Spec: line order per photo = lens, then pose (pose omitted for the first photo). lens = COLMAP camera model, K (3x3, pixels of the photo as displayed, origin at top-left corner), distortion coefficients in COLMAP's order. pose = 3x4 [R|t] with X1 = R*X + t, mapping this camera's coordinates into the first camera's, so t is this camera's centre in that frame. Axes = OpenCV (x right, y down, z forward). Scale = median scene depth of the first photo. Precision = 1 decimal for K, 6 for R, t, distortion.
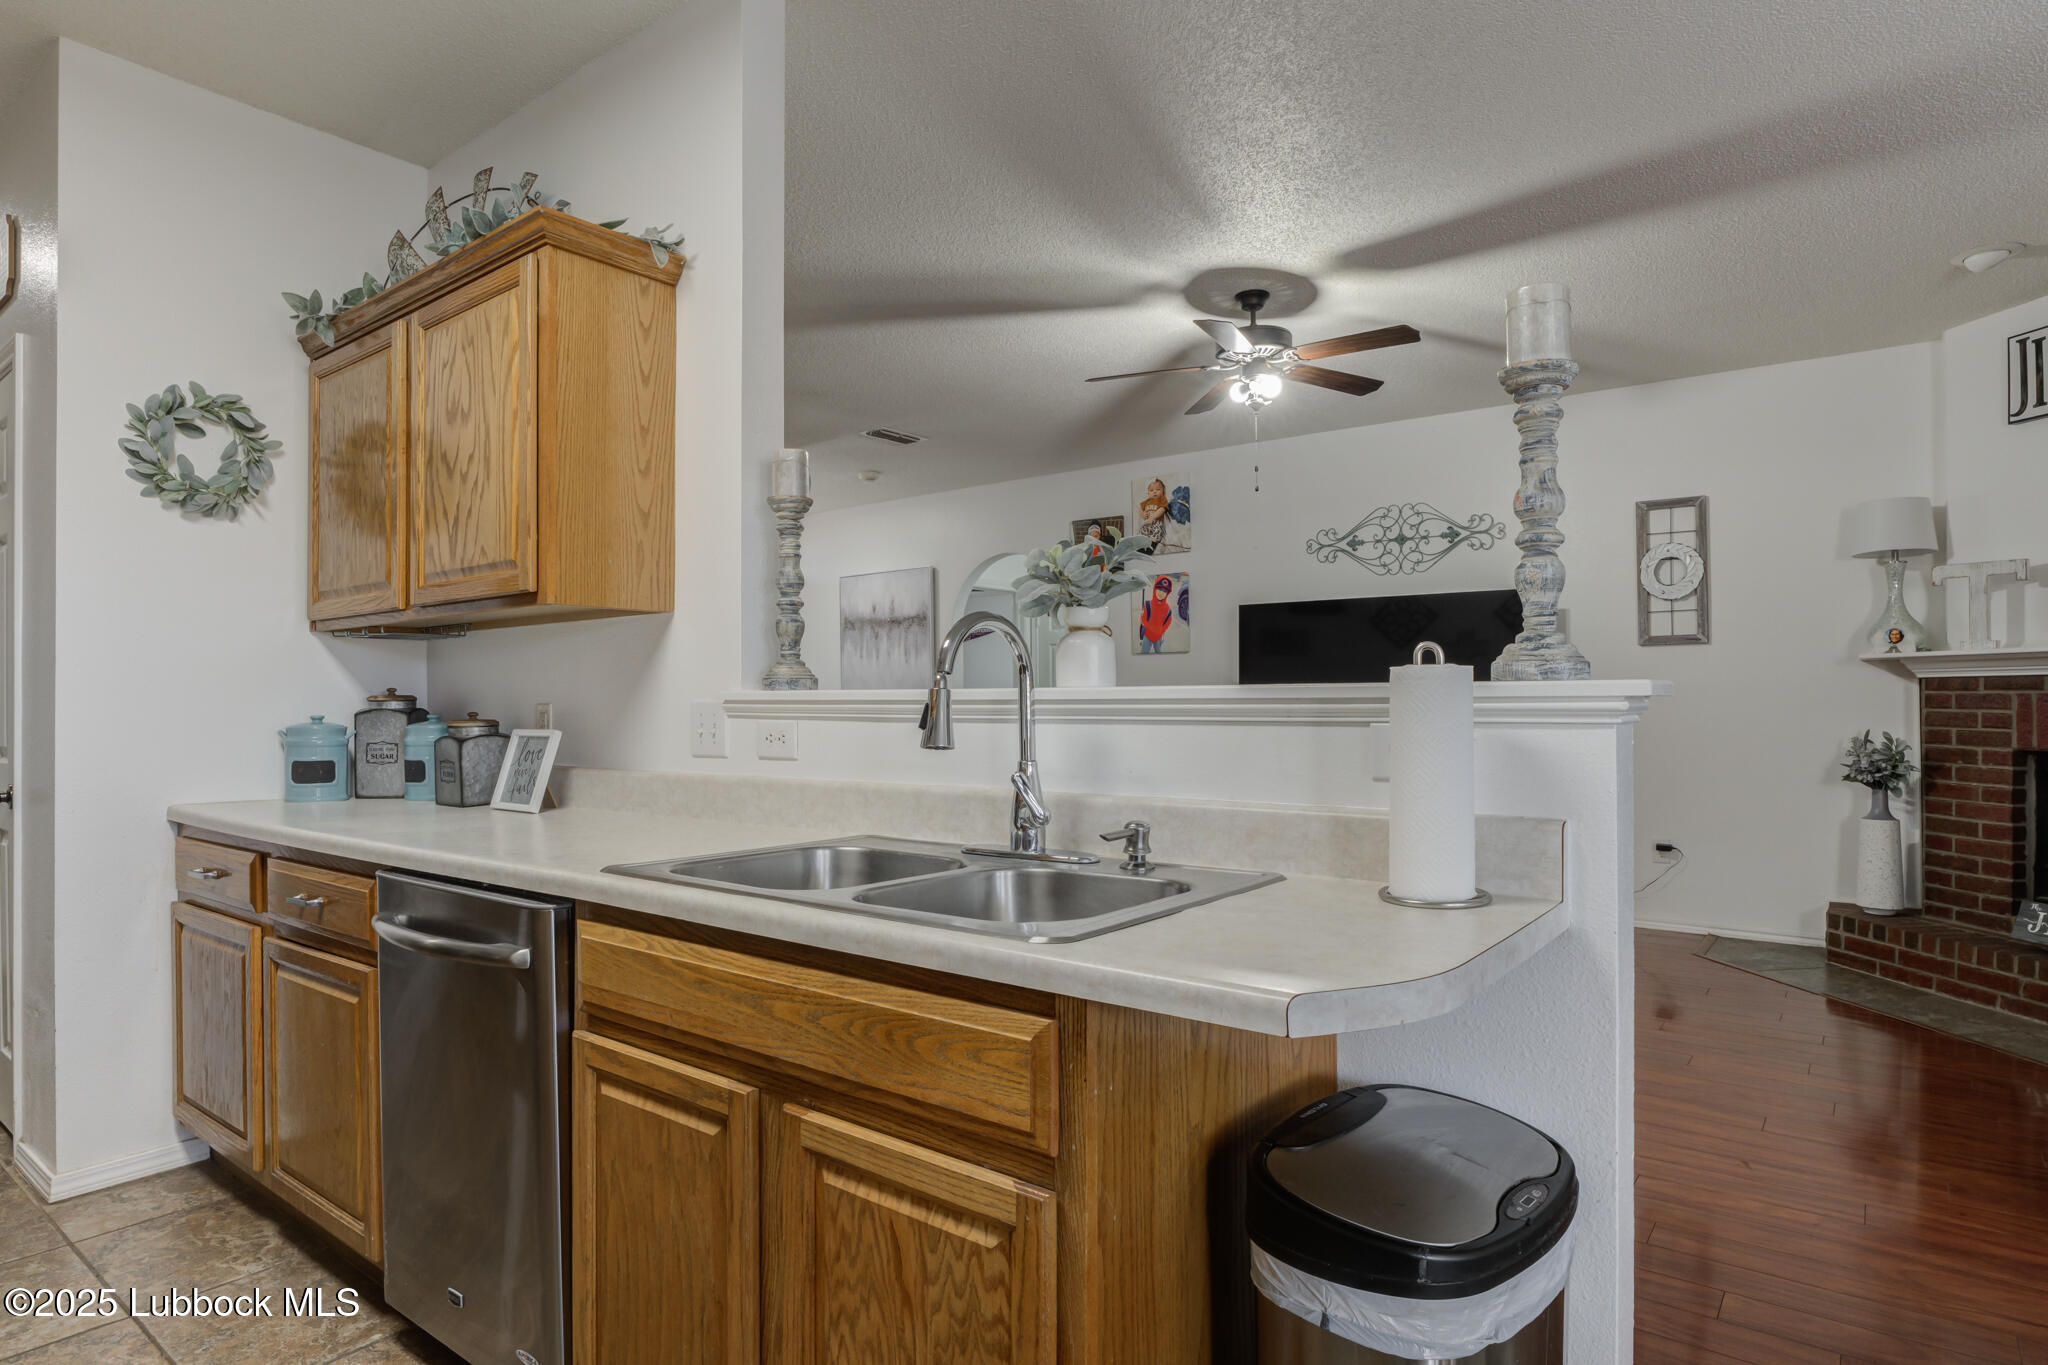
lens RADIAL K [[1111.3, 0, 1016.4], [0, 1111.3, 692.1], [0, 0, 1]] dist [-0.020862, 0.004439]
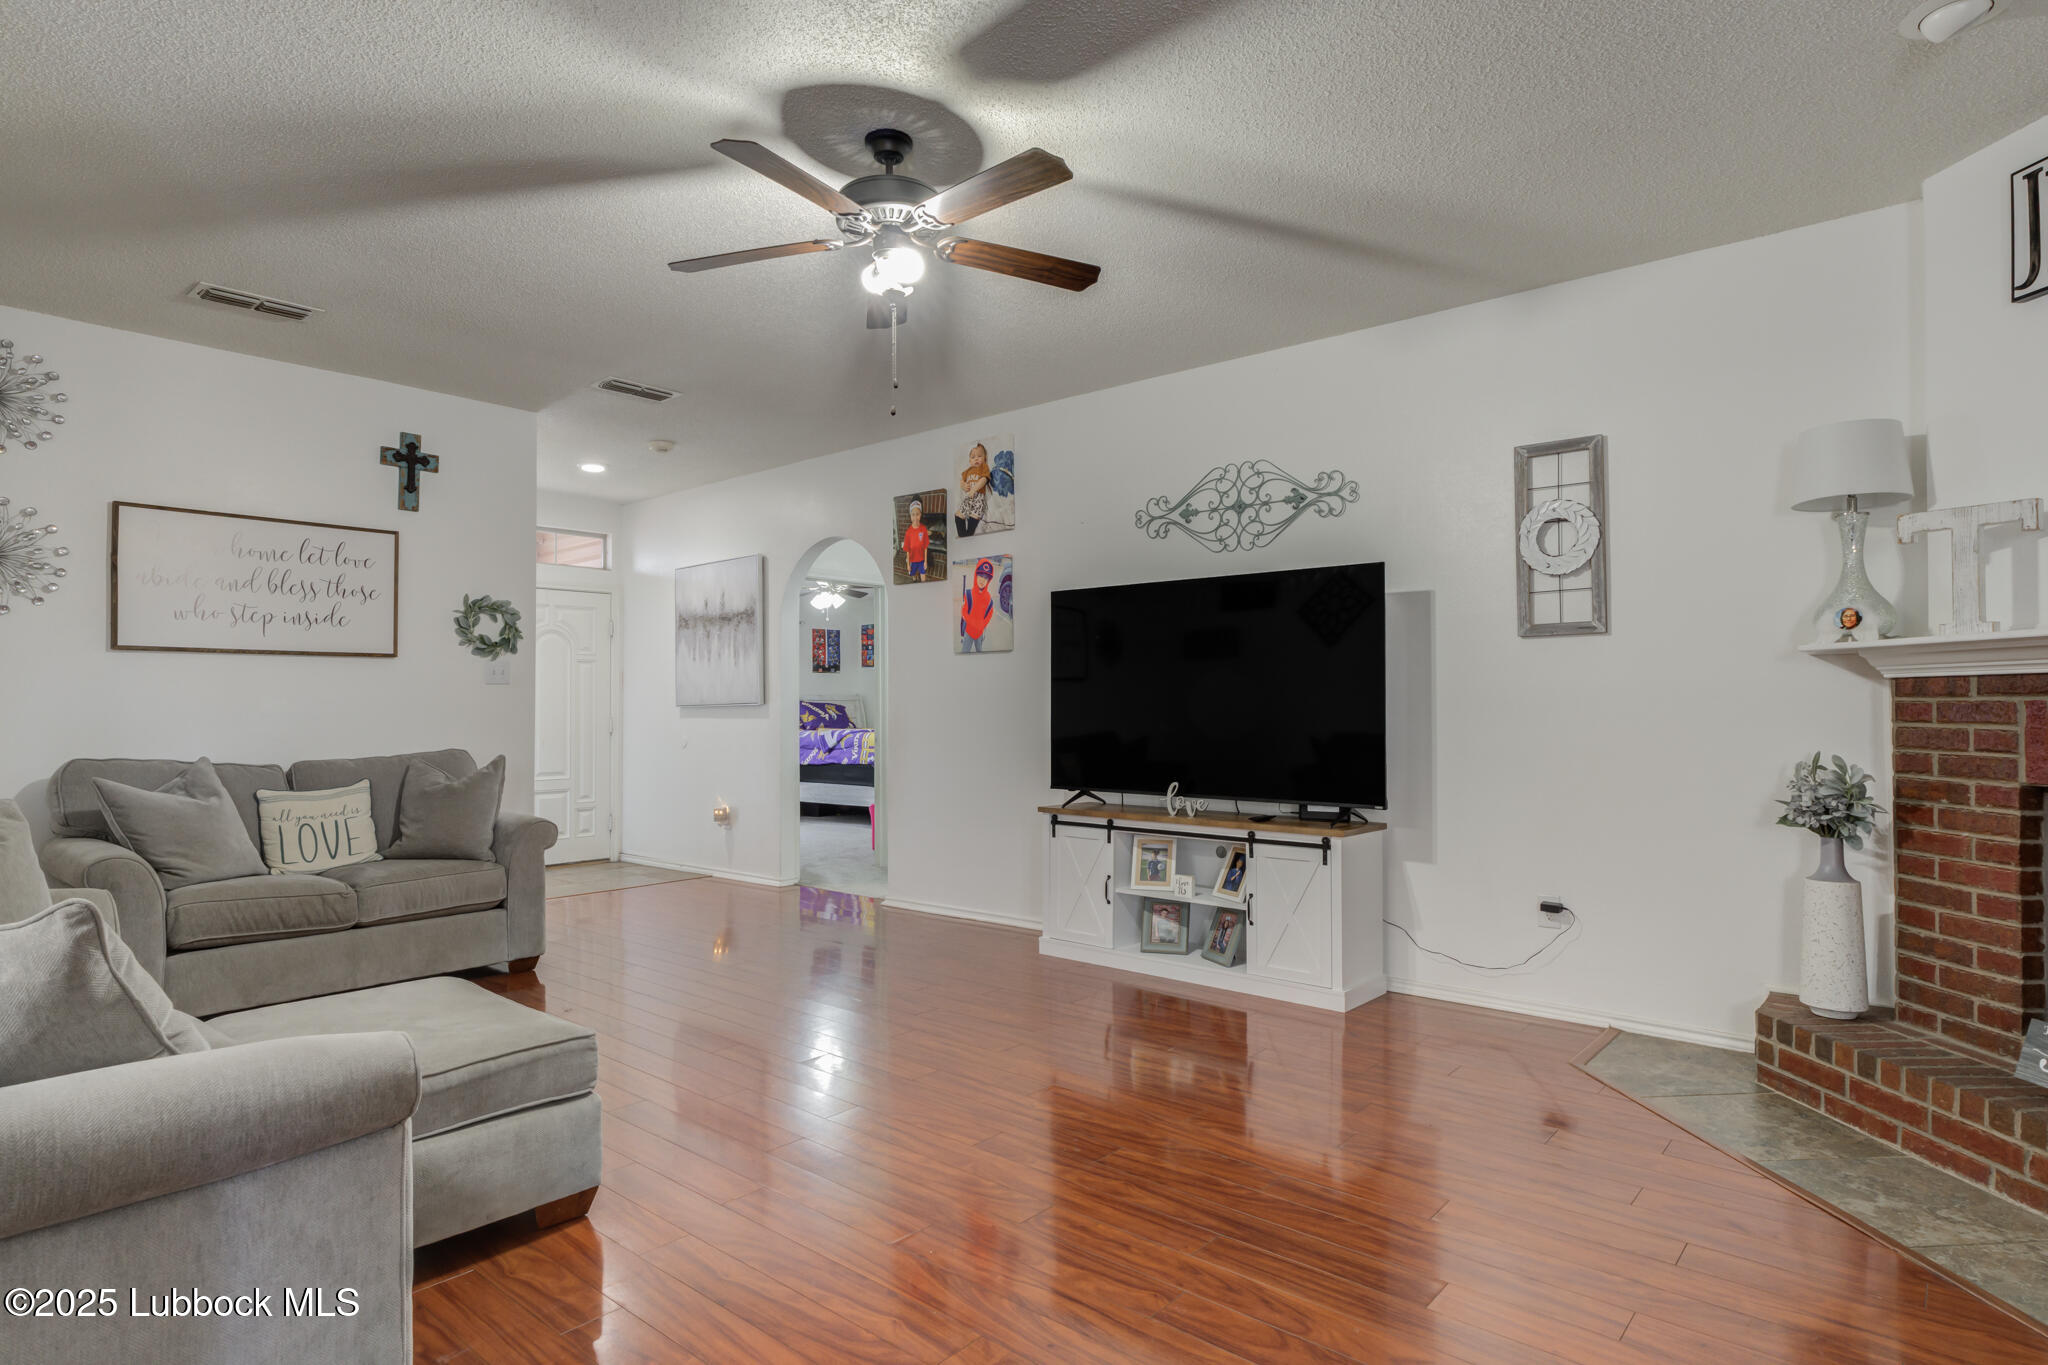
lens RADIAL K [[1096.7, 0, 1026.5], [0, 1096.7, 687.0], [0, 0, 1]] dist [-0.000326, 0.000796]
pose [[0.999002, 0.000512, -0.044655, 0.303191], [-0.001074, 0.999921, -0.012552, 0.001837], [0.044645, 0.012587, 0.998924, 0.276137]]
